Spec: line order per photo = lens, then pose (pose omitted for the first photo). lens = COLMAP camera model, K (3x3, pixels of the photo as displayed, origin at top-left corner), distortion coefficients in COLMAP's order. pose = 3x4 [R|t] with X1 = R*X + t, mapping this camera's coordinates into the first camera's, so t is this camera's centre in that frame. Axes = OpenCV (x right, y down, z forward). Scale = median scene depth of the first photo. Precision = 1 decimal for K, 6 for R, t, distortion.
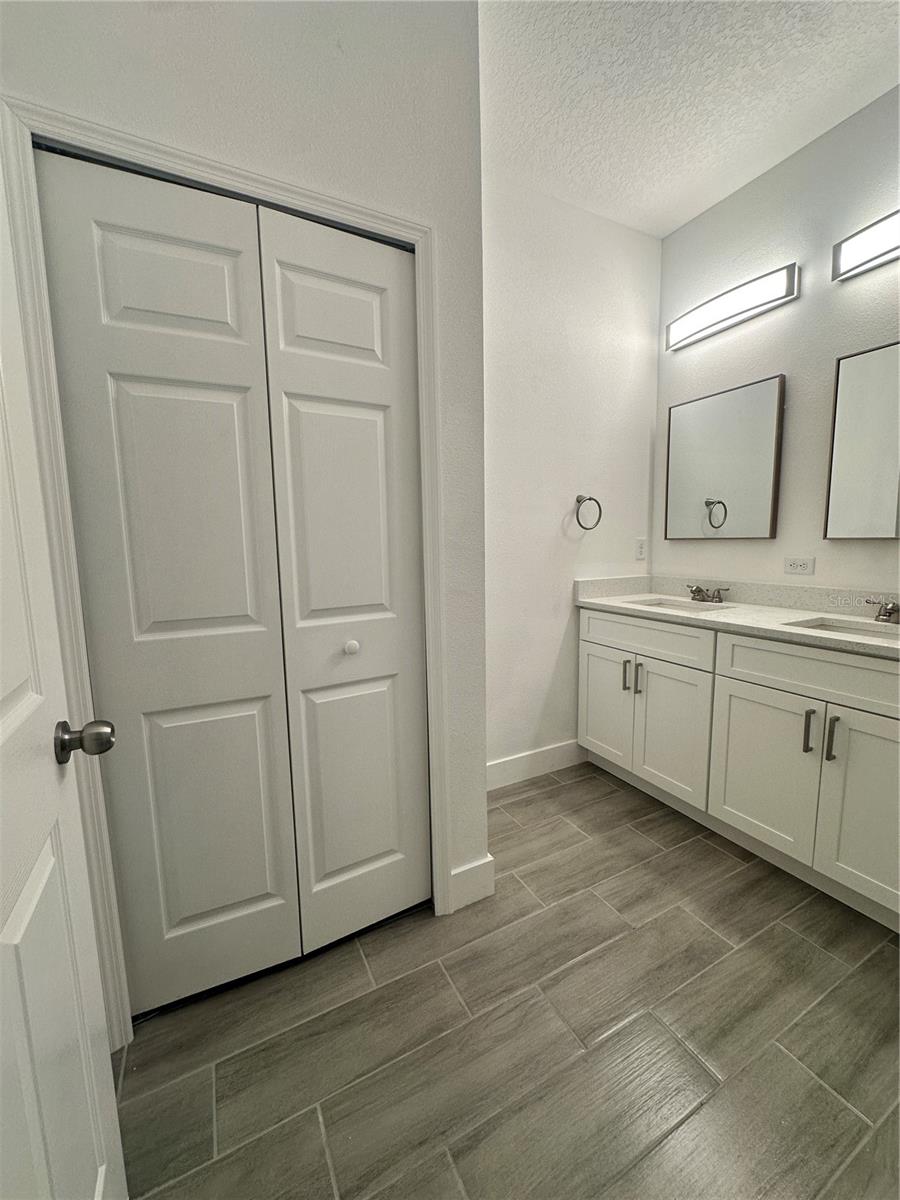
lens RADIAL K [[479.5, 0, 452.3], [0, 479.5, 598.6], [0, 0, 1]] dist [-0.005730, 0.000388]
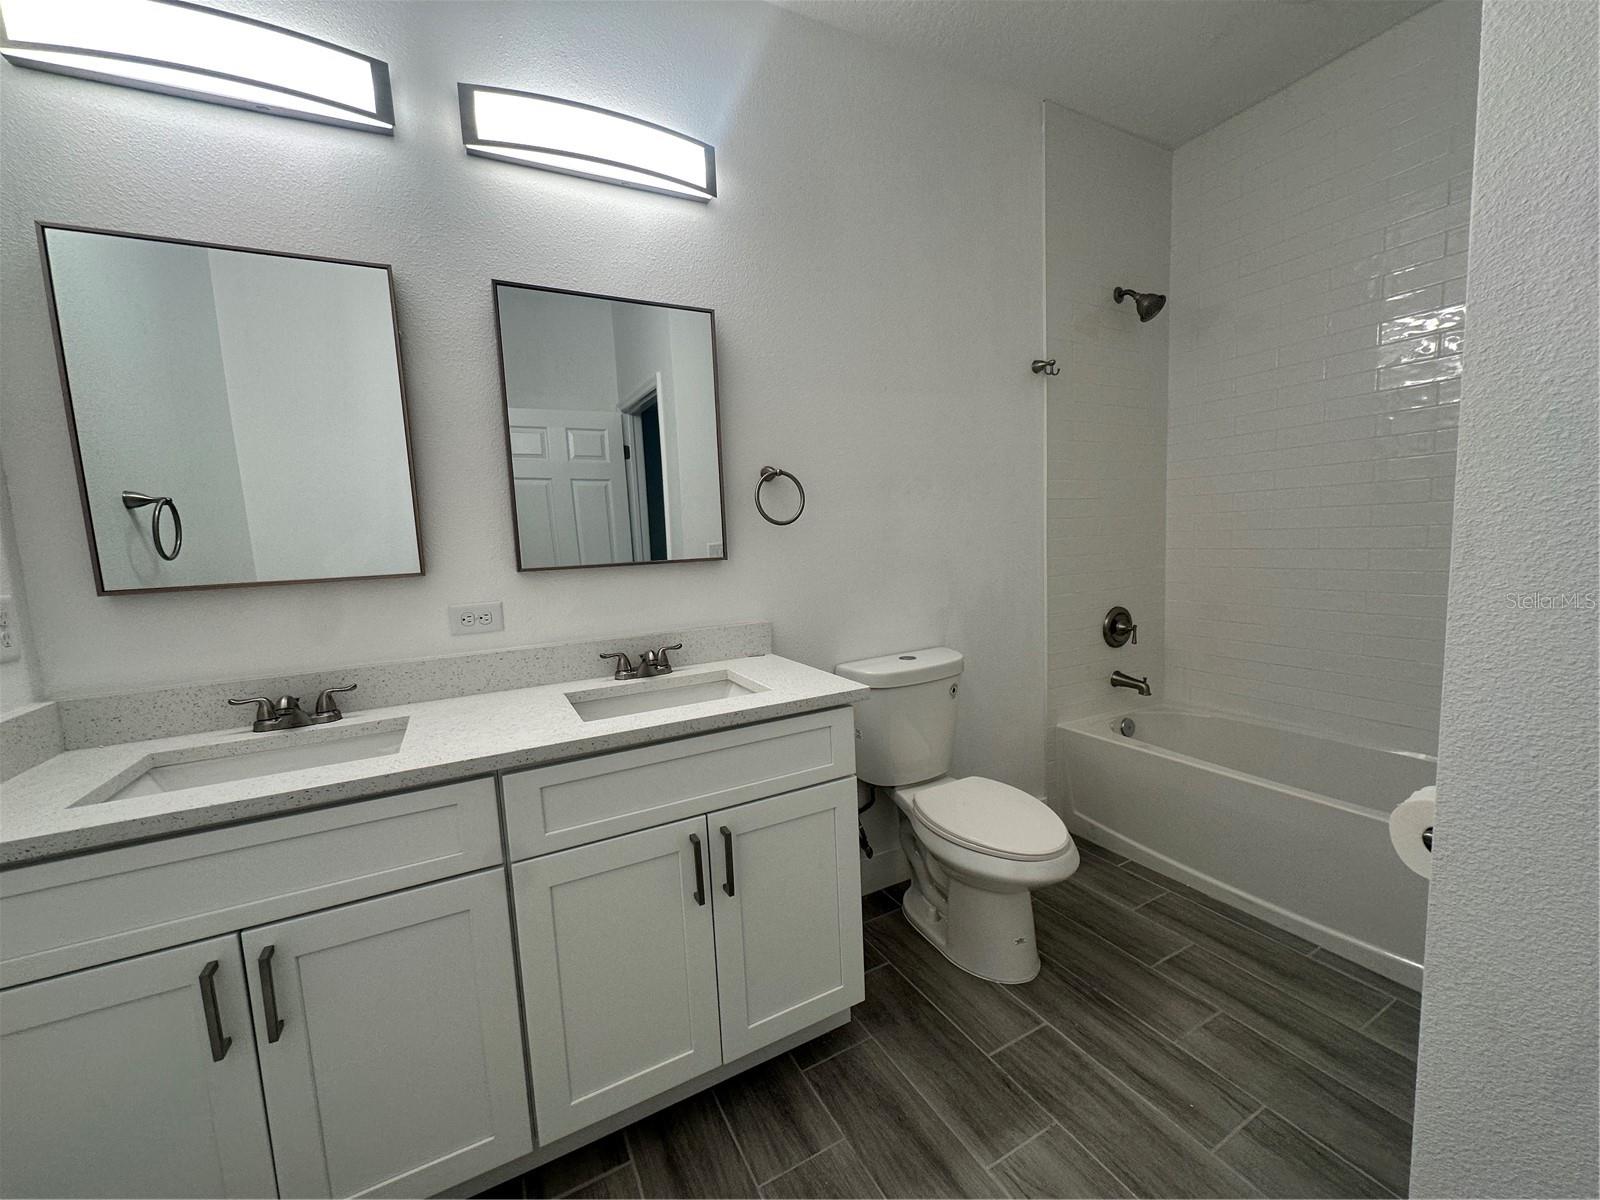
lens RADIAL K [[639.3, 0, 803.3], [0, 639.3, 602.9], [0, 0, 1]] dist [-0.005730, 0.000388]
pose [[-0.008540, -0.090836, 0.995829, -0.049303], [0.166067, 0.981908, 0.090991, -0.095874], [-0.986077, 0.166152, 0.006700, 0.627229]]
